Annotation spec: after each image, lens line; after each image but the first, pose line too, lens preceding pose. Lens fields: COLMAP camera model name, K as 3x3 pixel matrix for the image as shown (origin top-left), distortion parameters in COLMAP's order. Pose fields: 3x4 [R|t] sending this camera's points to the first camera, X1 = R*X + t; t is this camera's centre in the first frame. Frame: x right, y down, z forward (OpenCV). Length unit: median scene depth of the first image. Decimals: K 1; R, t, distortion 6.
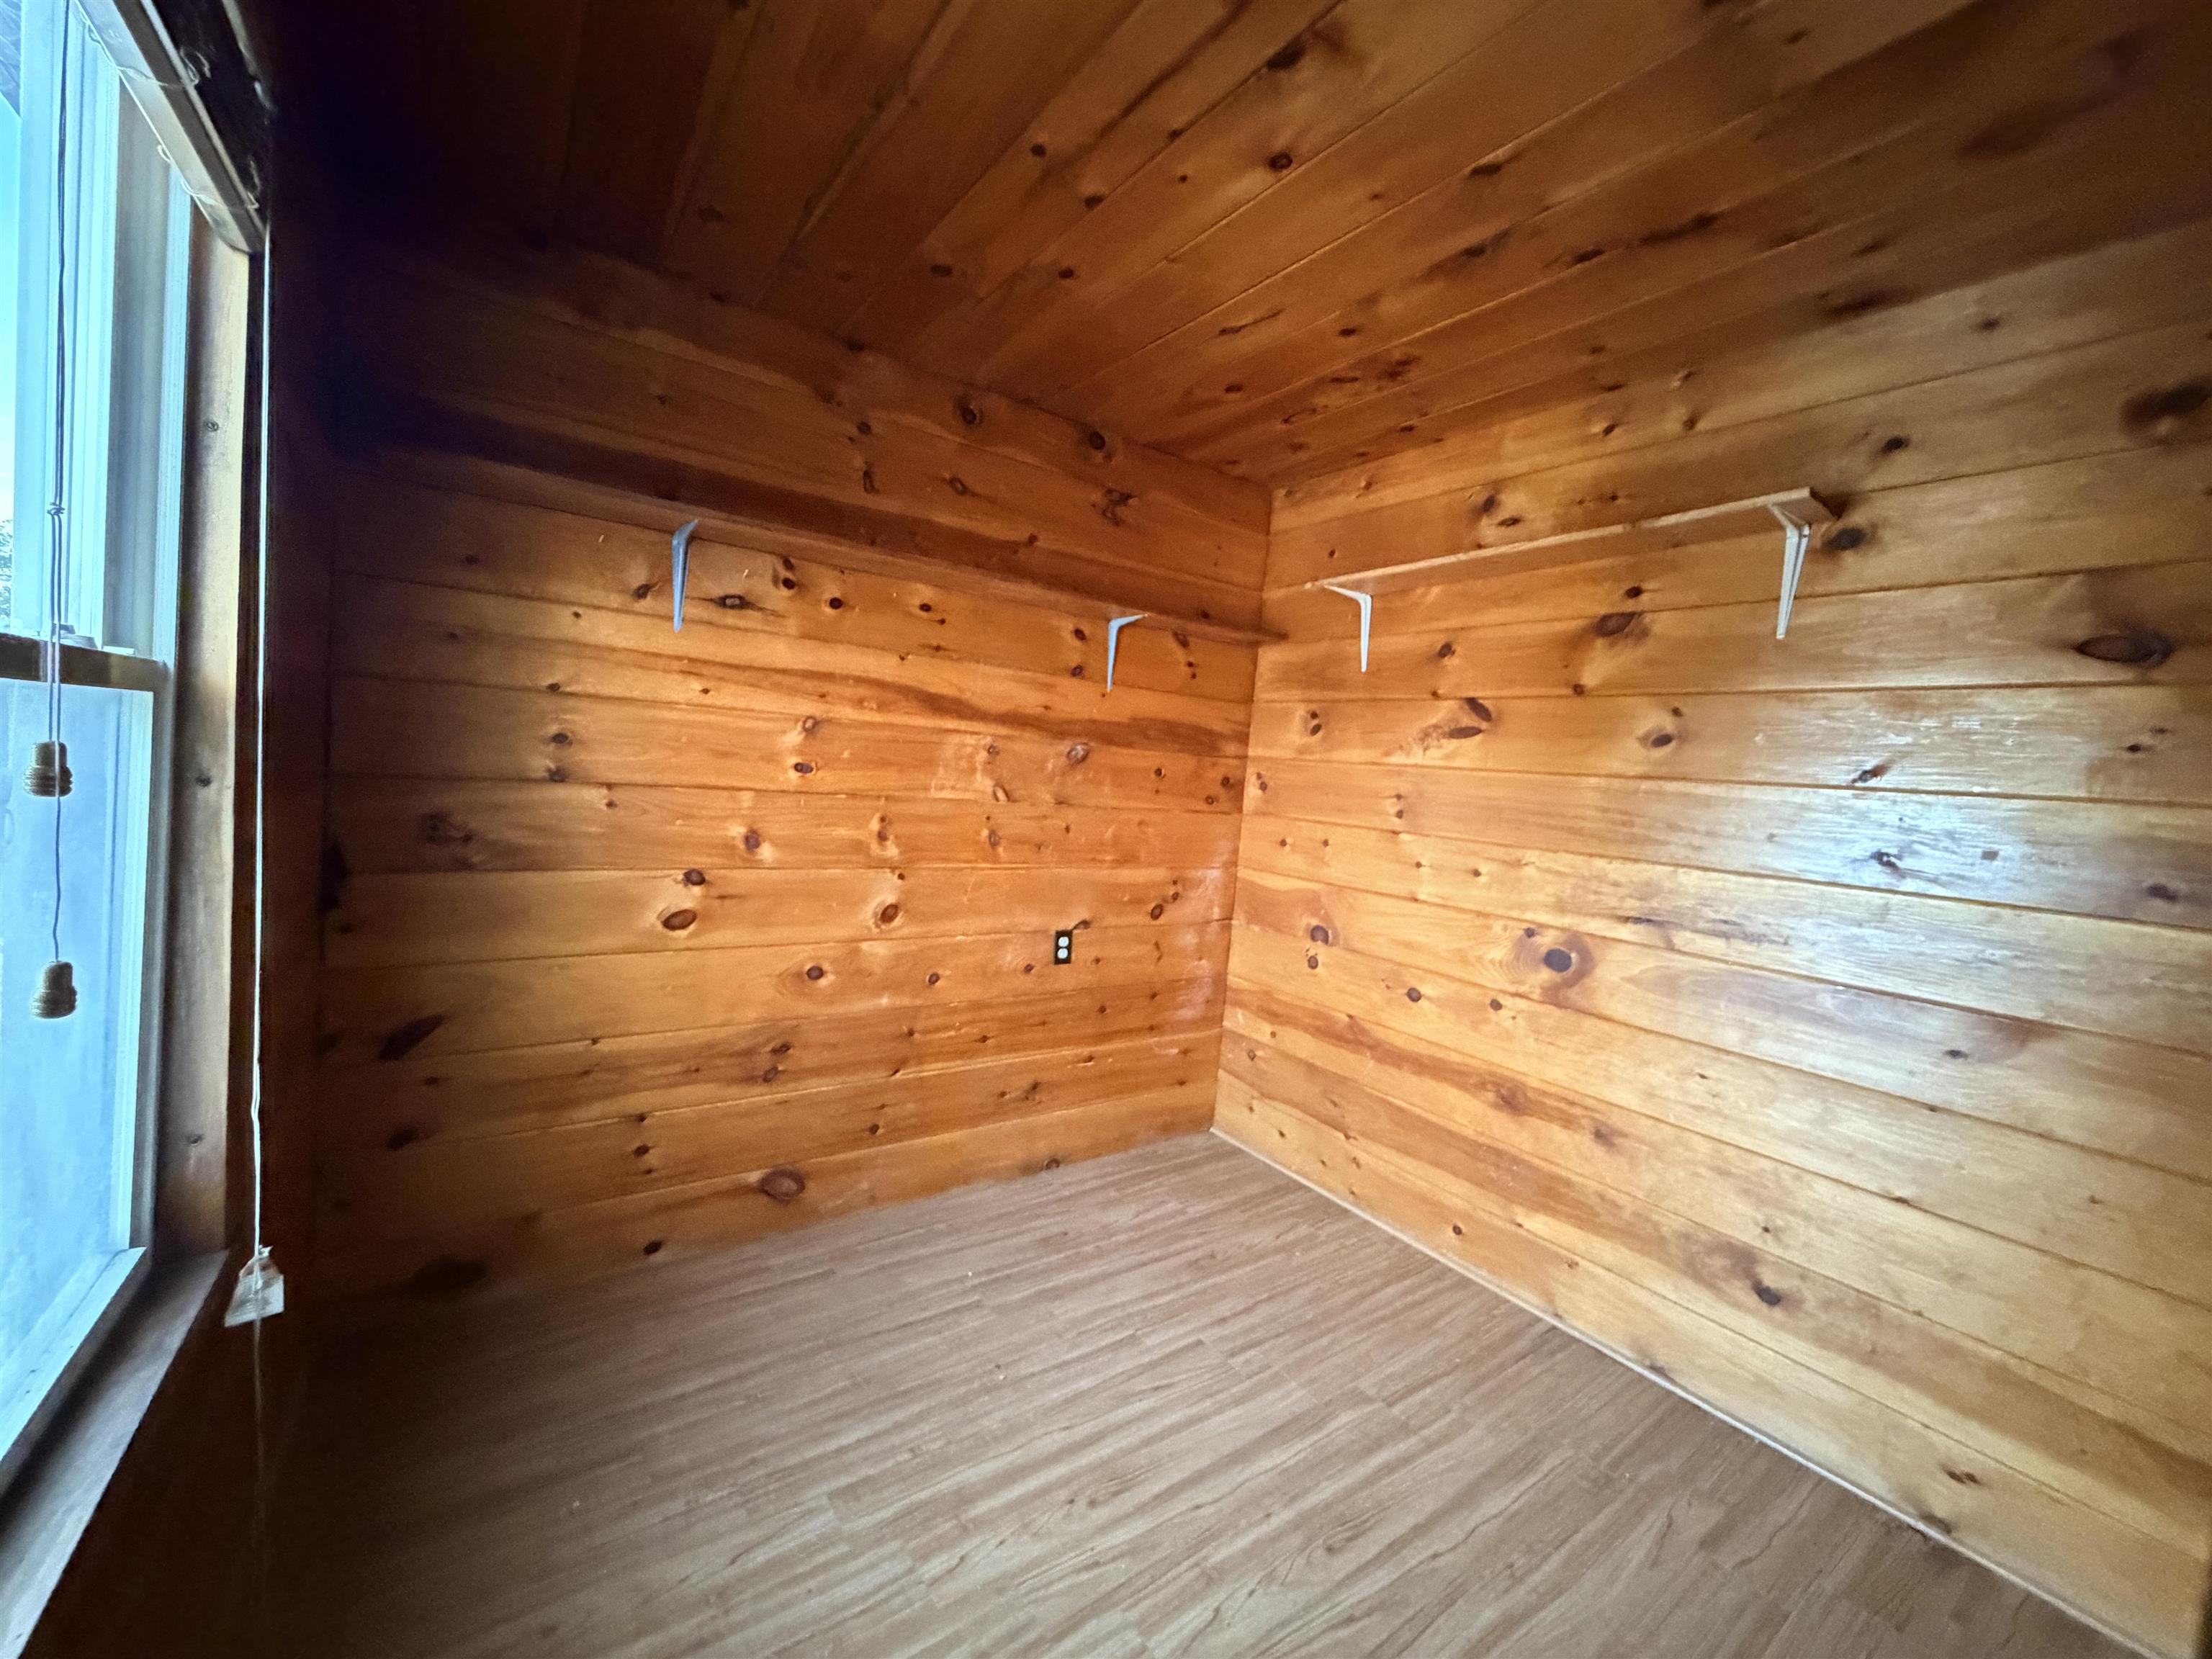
lens RADIAL K [[878.7, 0, 1099.8], [0, 878.7, 828.6], [0, 0, 1]] dist [-0.001147, 0.000134]
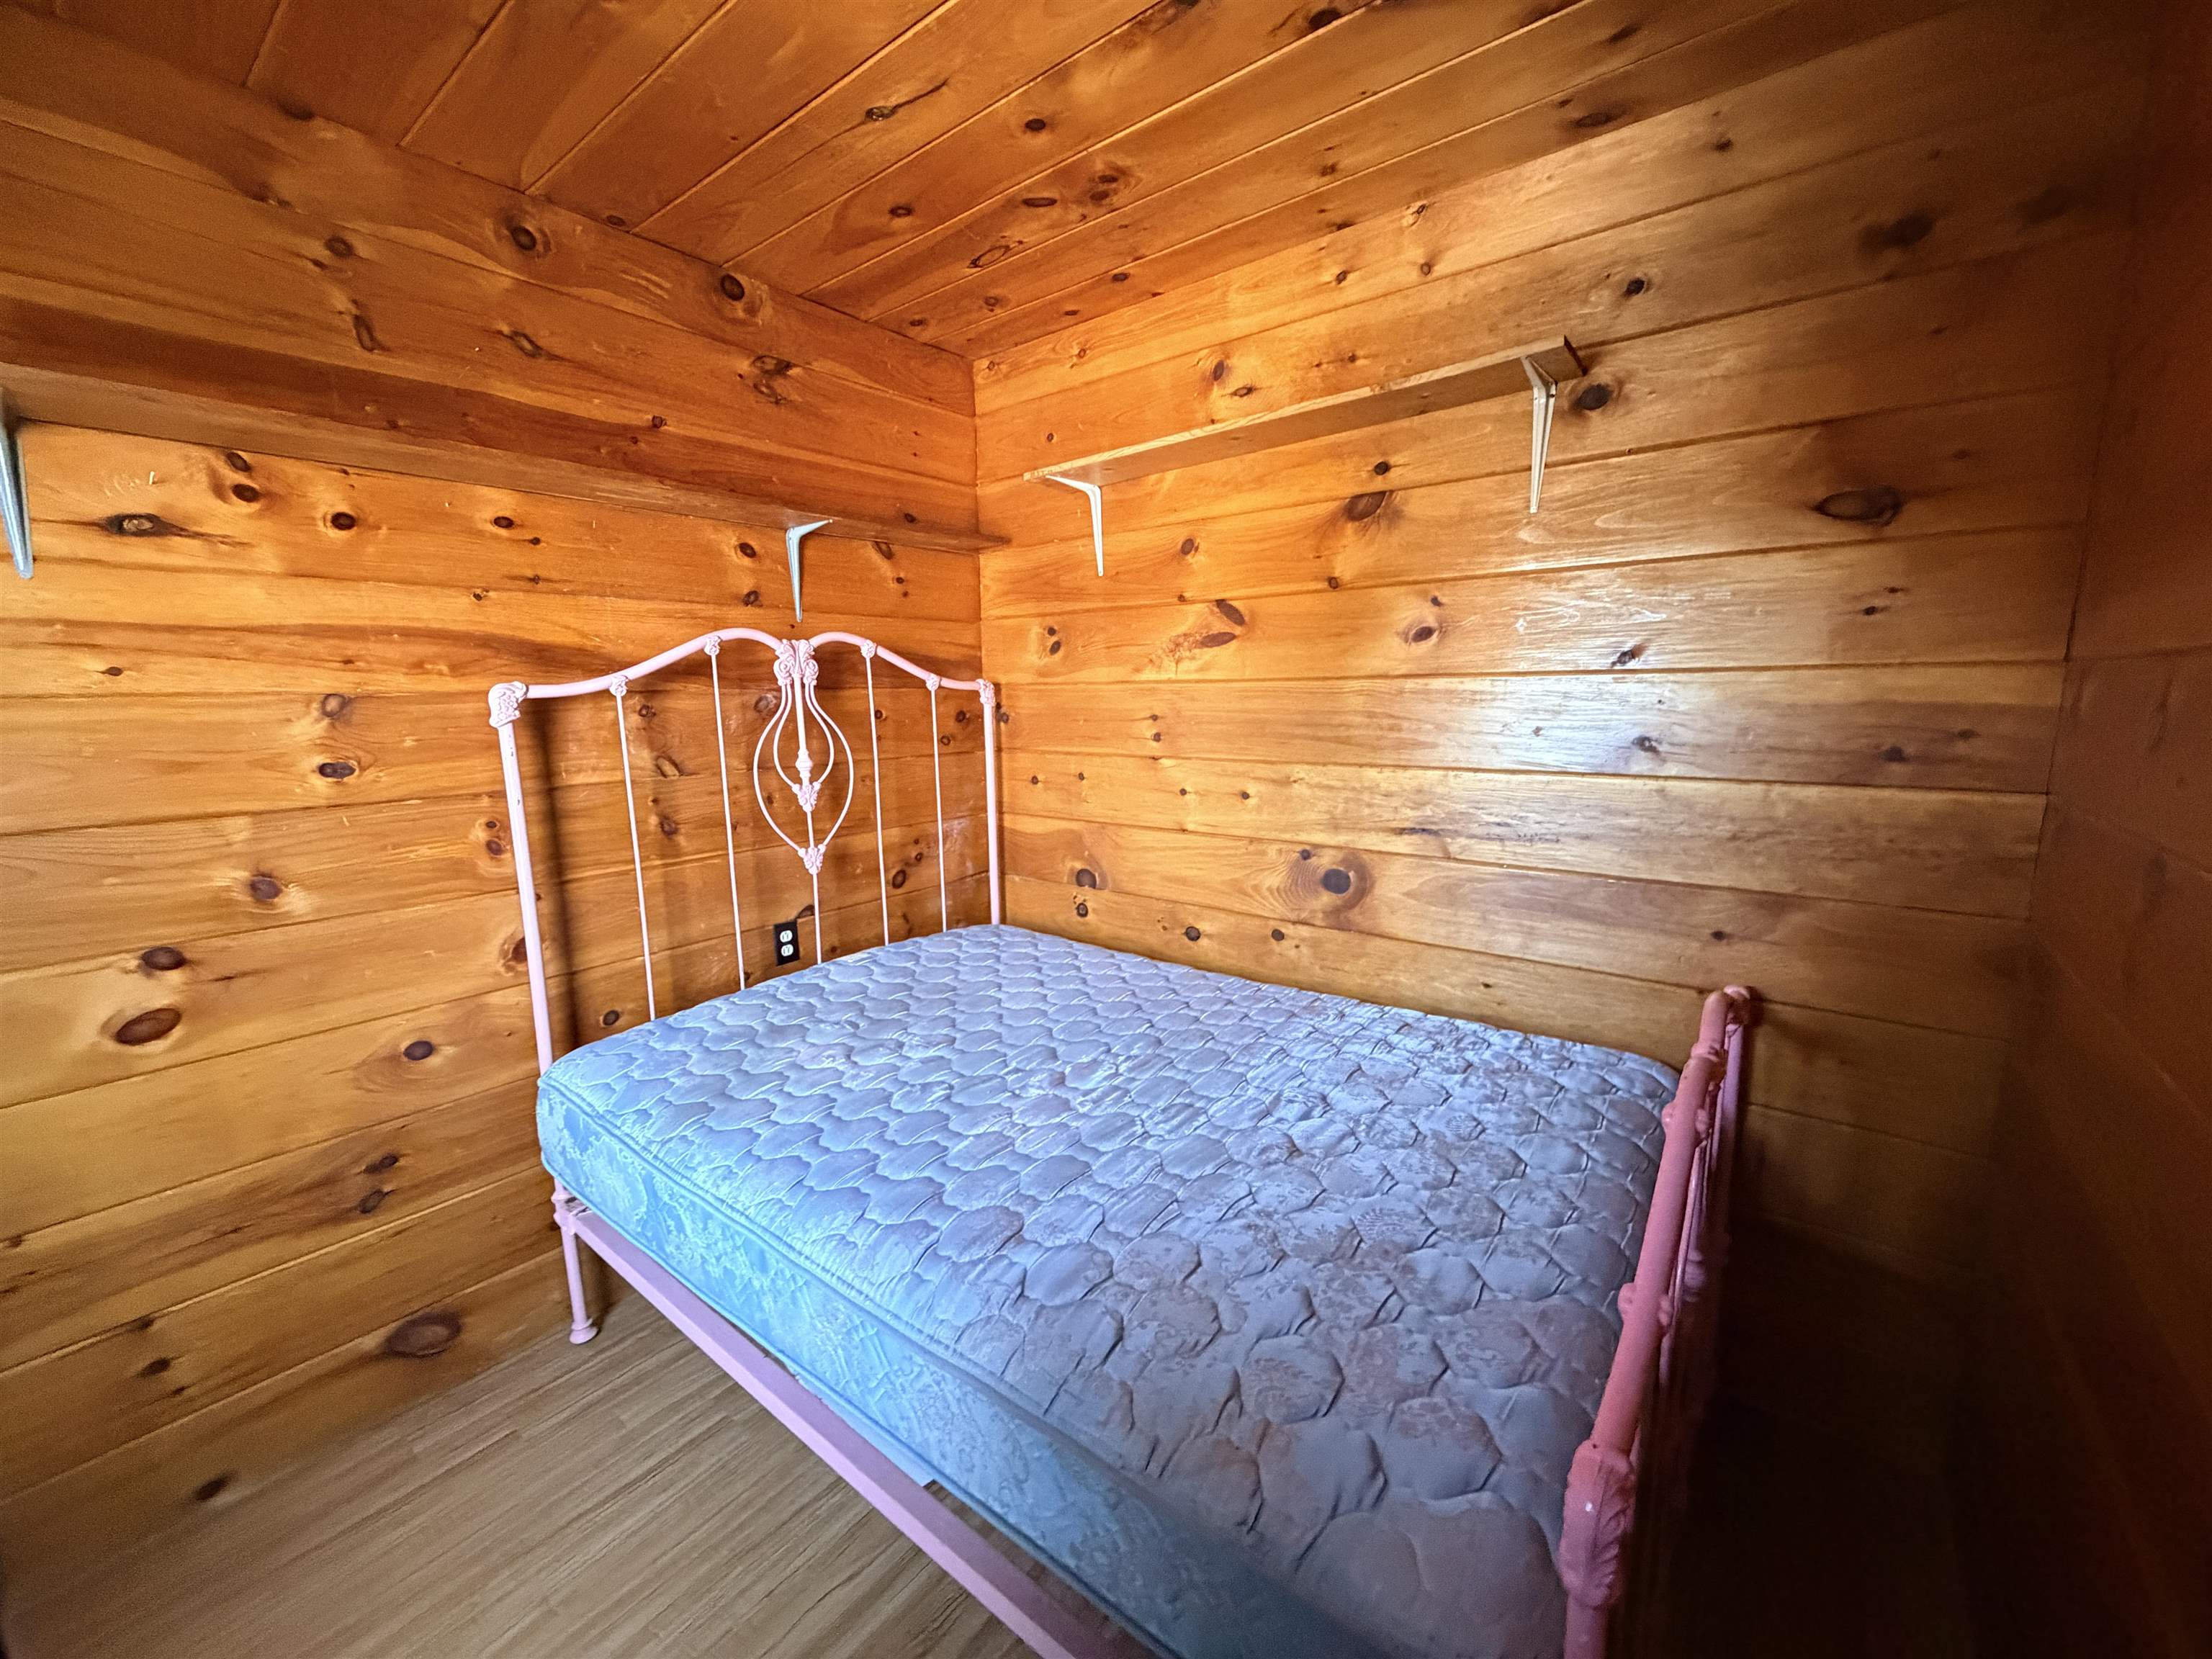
lens RADIAL K [[878.7, 0, 1099.8], [0, 878.7, 828.6], [0, 0, 1]] dist [-0.001147, 0.000134]
pose [[0.955847, -0.135225, 0.260905, 0.046884], [0.109864, 0.987894, 0.109523, -0.033718], [-0.272556, -0.076023, 0.959132, 0.179079]]
